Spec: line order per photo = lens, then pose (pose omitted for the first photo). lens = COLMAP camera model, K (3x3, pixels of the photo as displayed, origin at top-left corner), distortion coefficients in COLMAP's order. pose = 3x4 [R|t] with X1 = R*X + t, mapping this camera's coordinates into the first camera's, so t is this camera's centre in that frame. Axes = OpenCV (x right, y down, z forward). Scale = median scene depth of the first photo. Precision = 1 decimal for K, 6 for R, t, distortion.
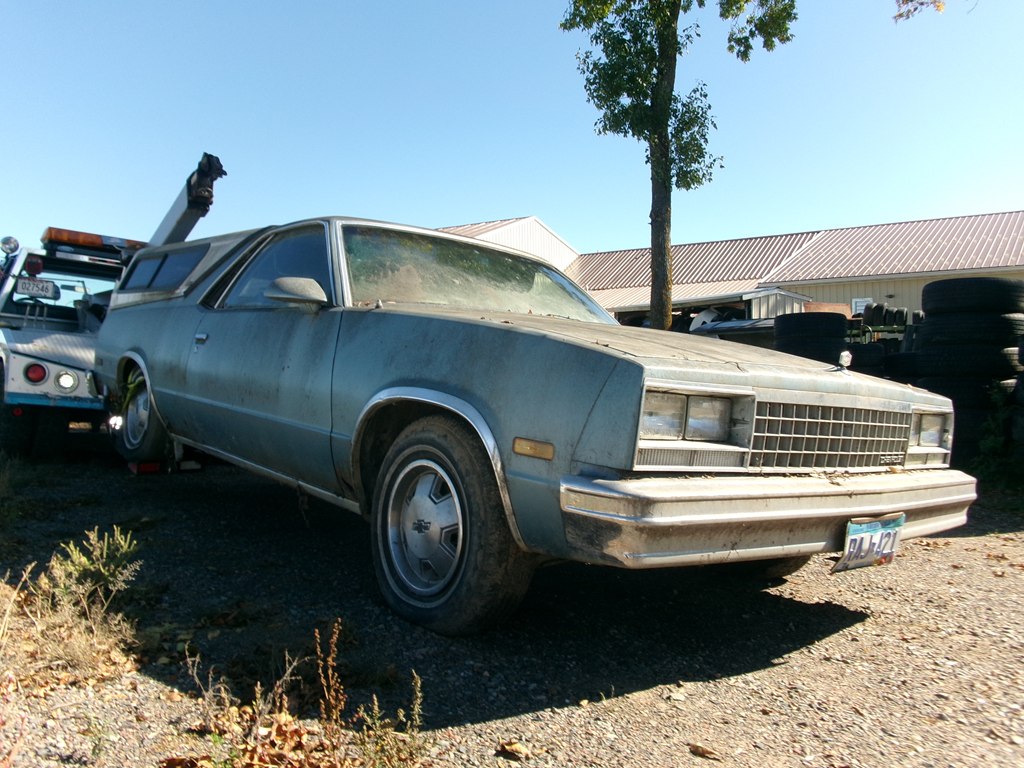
lens RADIAL K [[861.0, 0, 506.2], [0, 861.0, 387.2], [0, 0, 1]] dist [0.004709, 0.013025]
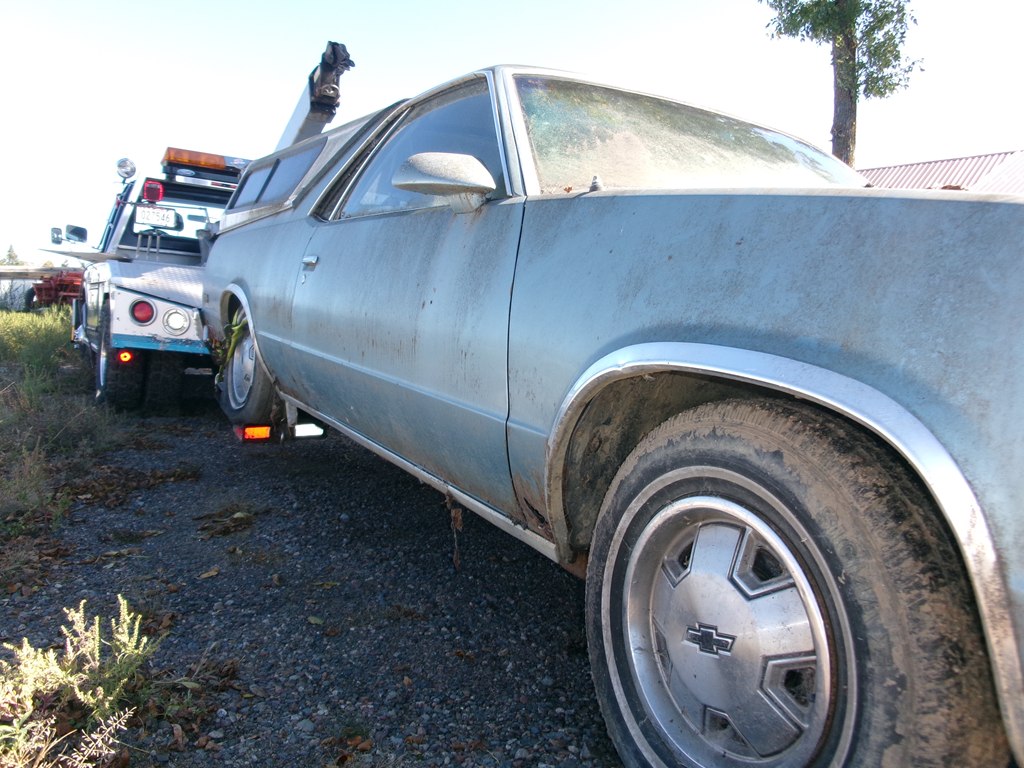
lens RADIAL K [[861.0, 0, 515.1], [0, 861.0, 381.1], [0, 0, 1]] dist [0.004709, 0.013025]
pose [[0.989077, 0.012377, -0.146877, -0.100745], [-0.002999, 0.997952, 0.063898, -0.006551], [0.147367, -0.062760, 0.987089, 0.390387]]
